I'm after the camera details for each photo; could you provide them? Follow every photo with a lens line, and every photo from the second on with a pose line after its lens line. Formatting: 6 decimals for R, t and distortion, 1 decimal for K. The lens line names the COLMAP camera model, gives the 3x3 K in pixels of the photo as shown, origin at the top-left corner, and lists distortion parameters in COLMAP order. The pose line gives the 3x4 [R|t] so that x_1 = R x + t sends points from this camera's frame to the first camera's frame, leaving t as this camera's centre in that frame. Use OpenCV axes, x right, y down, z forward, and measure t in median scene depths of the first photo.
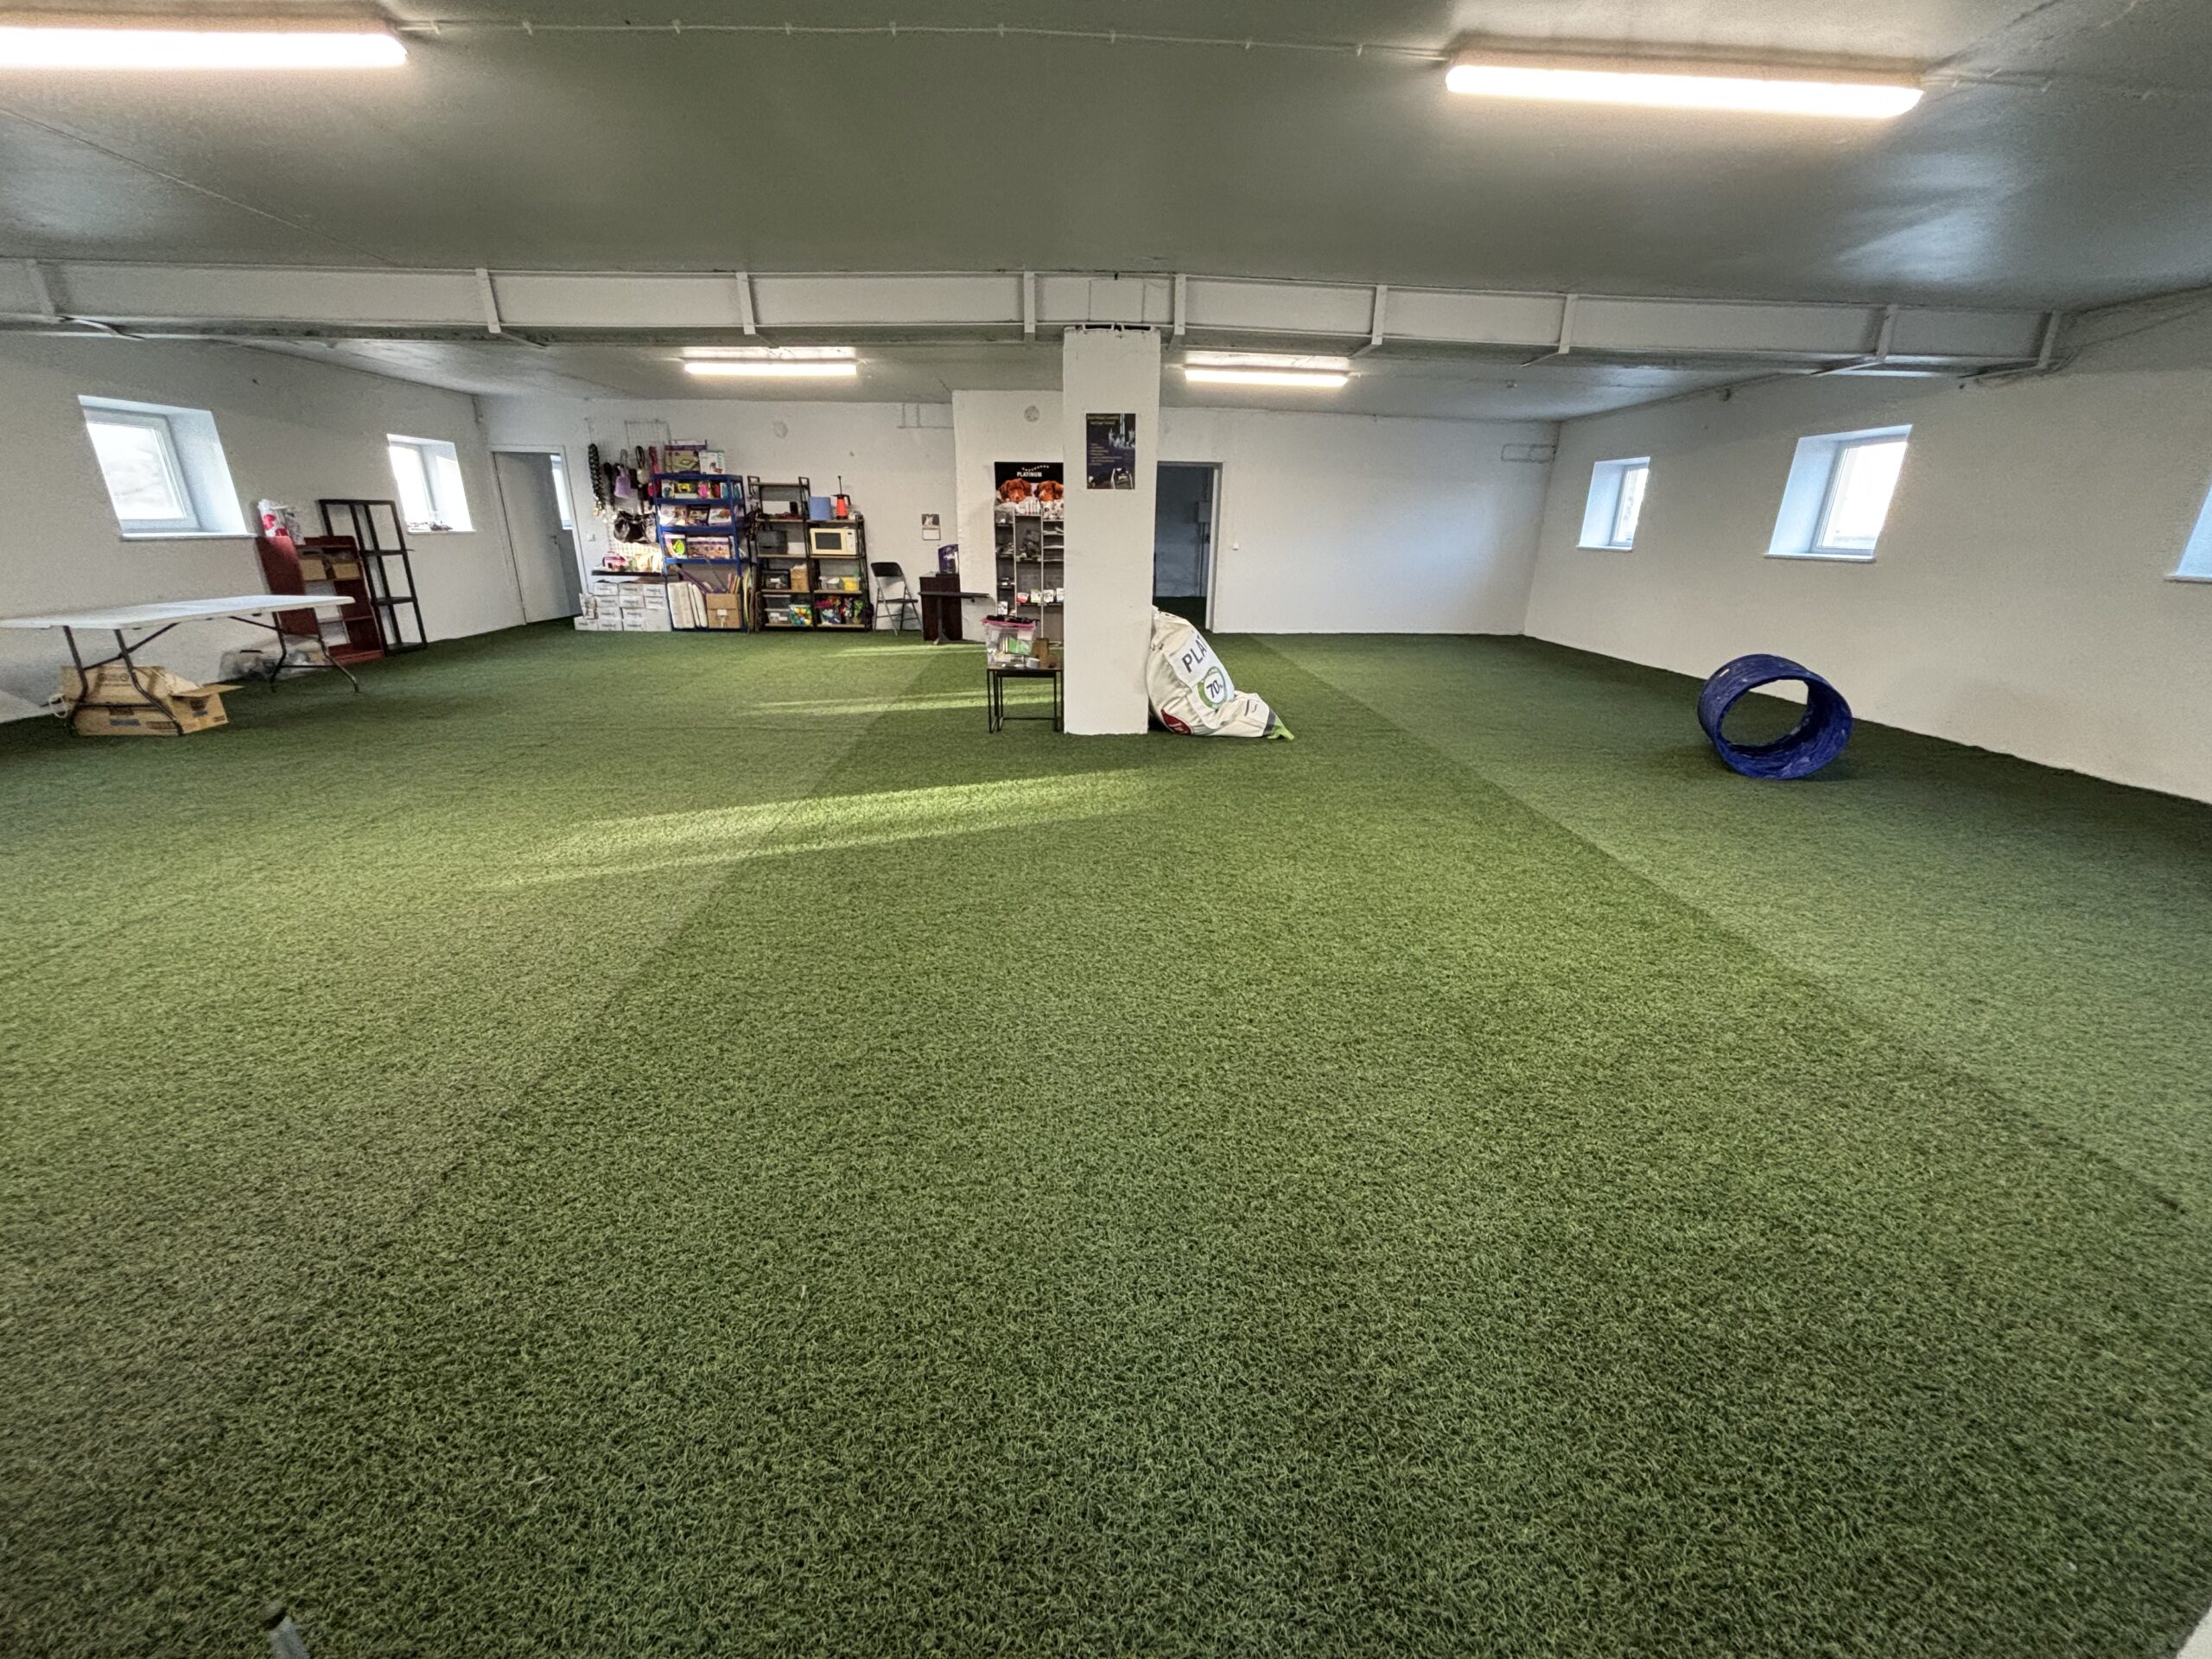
lens RADIAL K [[889.1, 0, 1101.0], [0, 889.1, 832.1], [0, 0, 1]] dist [0.001695, 0.000395]
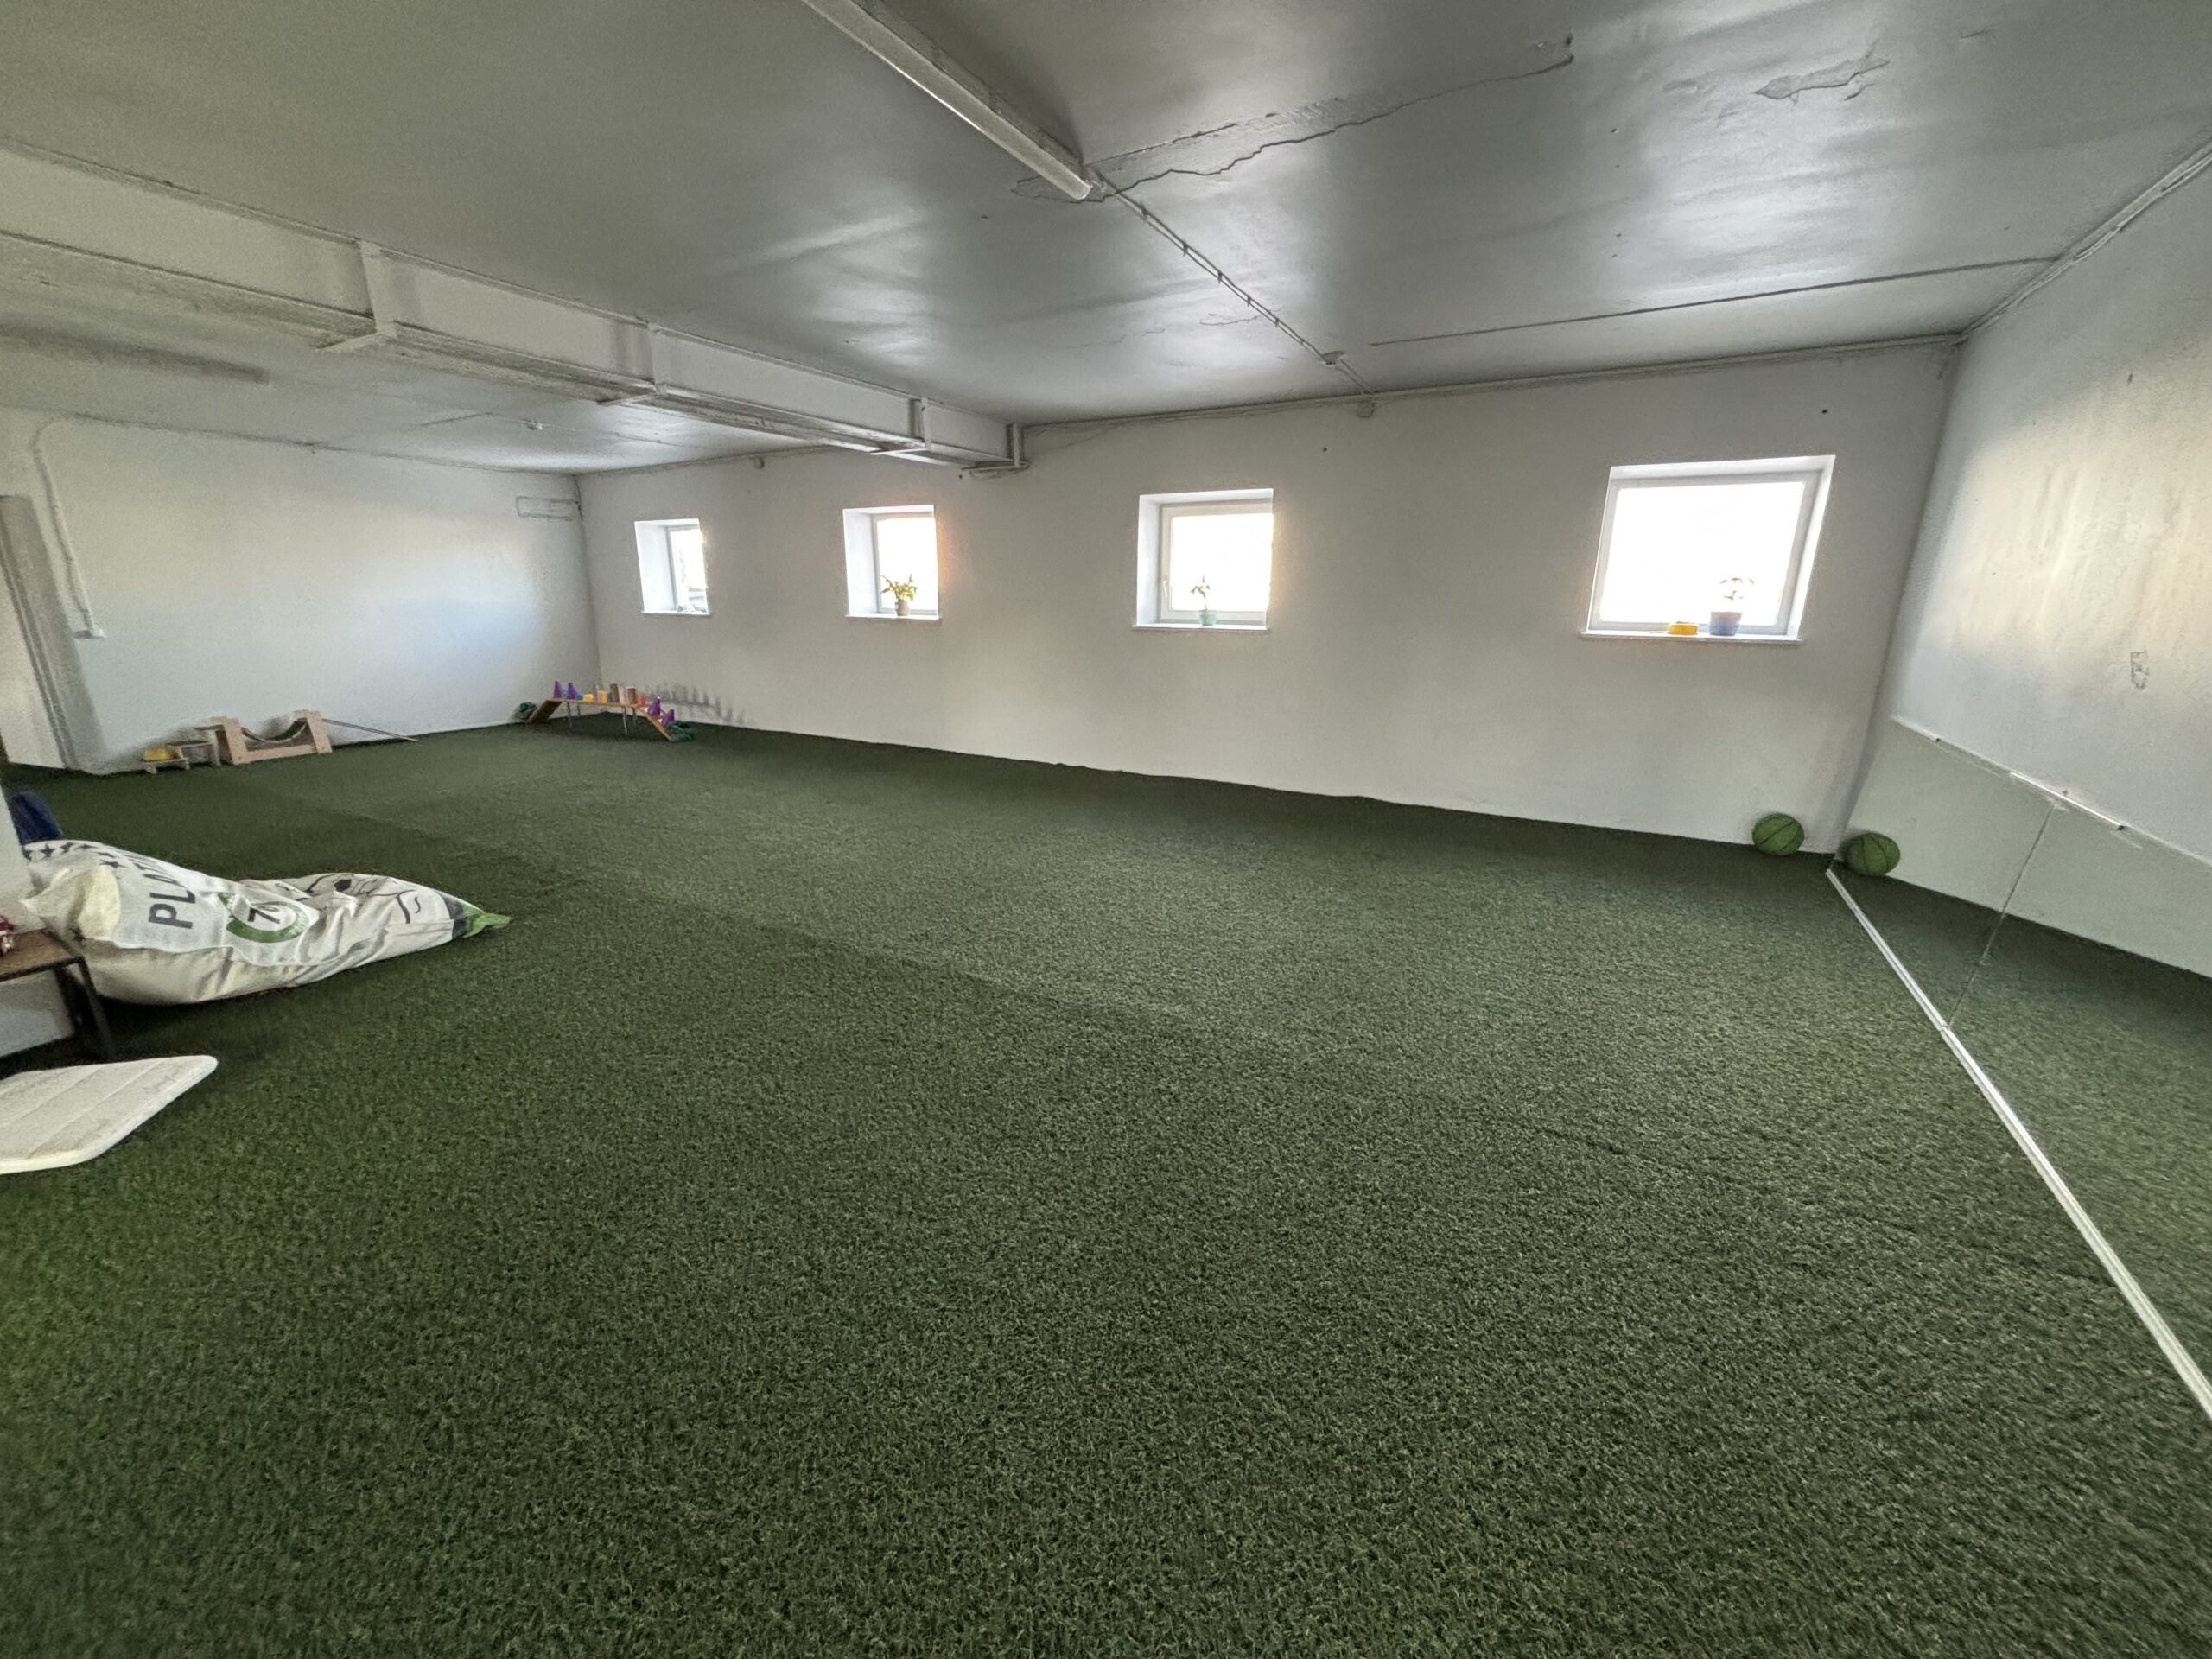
lens RADIAL K [[889.1, 0, 1101.7], [0, 889.1, 835.1], [0, 0, 1]] dist [0.001695, 0.000395]
pose [[0.529560, -0.243704, 0.812512, -0.020761], [0.287245, 0.952773, 0.098560, -0.092424], [-0.798158, 0.181197, 0.574553, 0.222475]]
